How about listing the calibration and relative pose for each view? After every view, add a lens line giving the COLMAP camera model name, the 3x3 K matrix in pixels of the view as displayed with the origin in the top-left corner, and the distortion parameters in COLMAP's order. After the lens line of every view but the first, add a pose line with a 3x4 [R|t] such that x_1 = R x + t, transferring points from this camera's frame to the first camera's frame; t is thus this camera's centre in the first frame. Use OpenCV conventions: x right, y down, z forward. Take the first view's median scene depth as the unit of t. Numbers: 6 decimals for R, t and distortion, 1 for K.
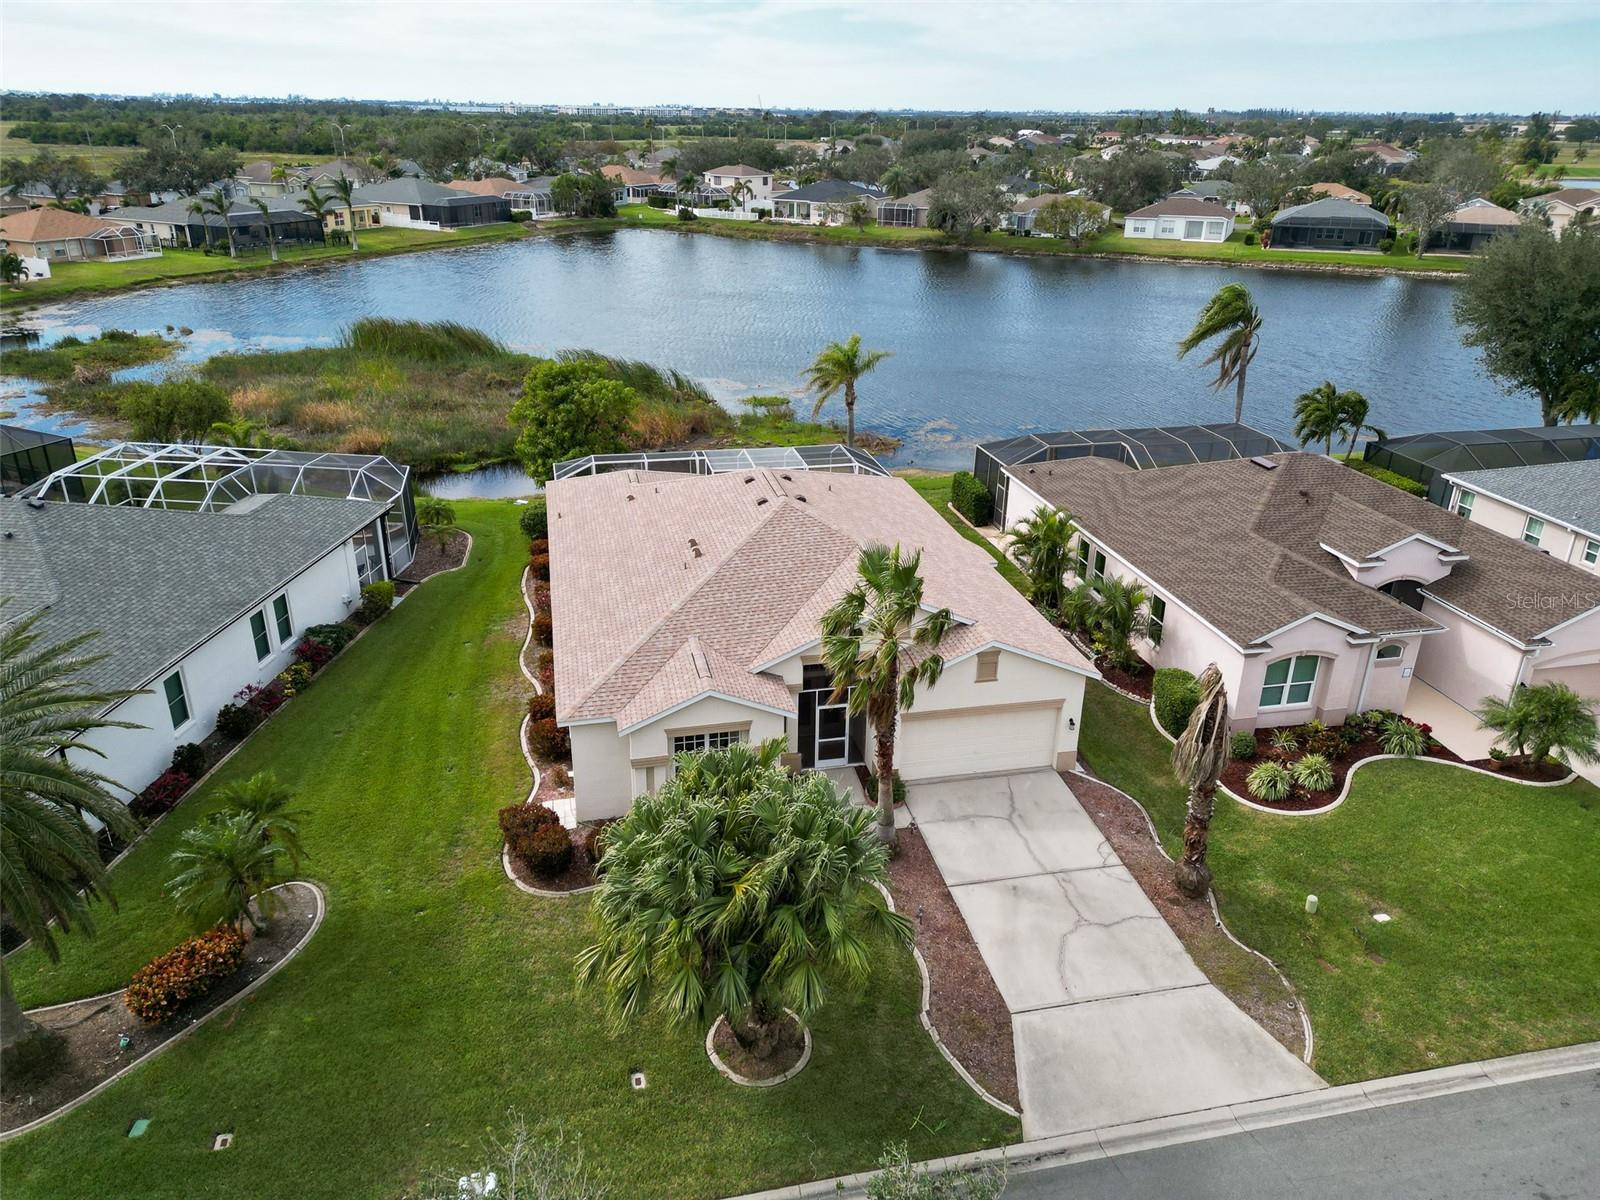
lens RADIAL K [[1107.7, 0, 808.2], [0, 1107.7, 594.6], [0, 0, 1]] dist [0.074091, -0.054907]
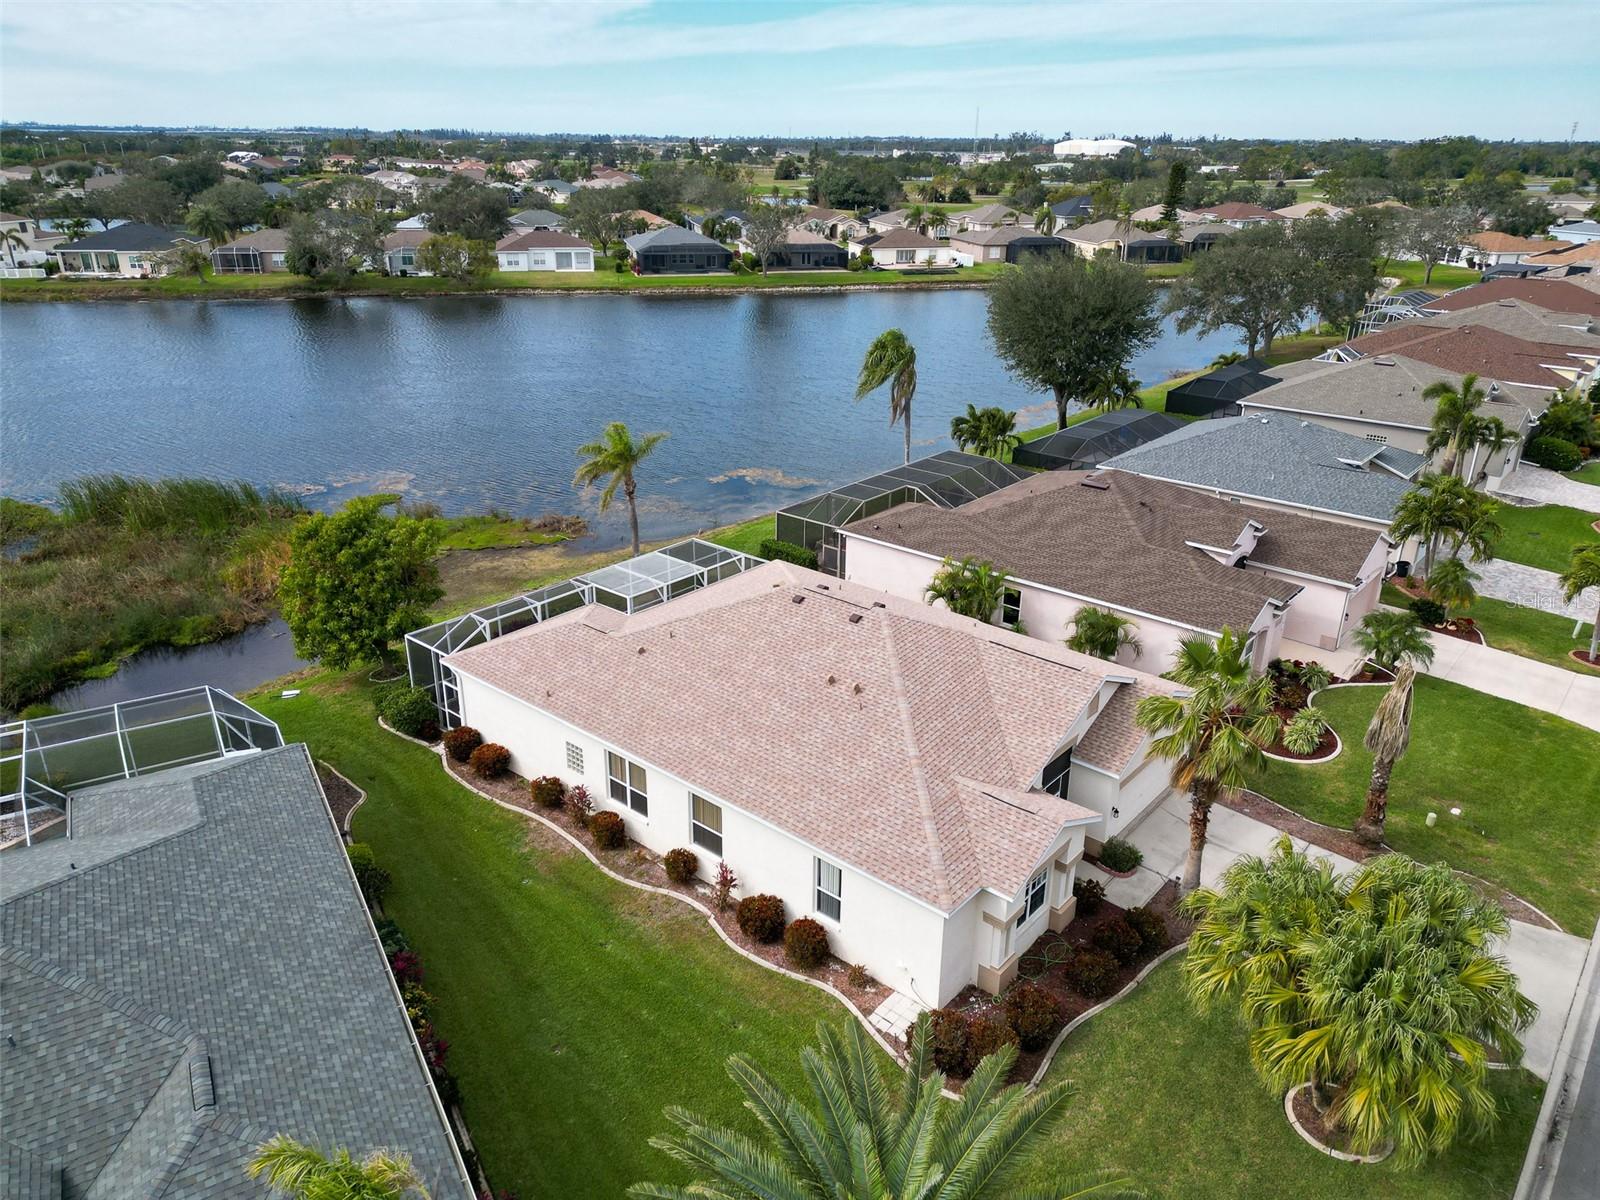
lens RADIAL K [[1107.7, 0, 808.2], [0, 1107.7, 594.6], [0, 0, 1]] dist [0.074091, -0.054907]
pose [[0.801054, -0.232126, 0.551752, -0.119453], [0.239978, 0.968969, 0.059243, -0.034150], [-0.548382, 0.084952, 0.831902, 0.045339]]
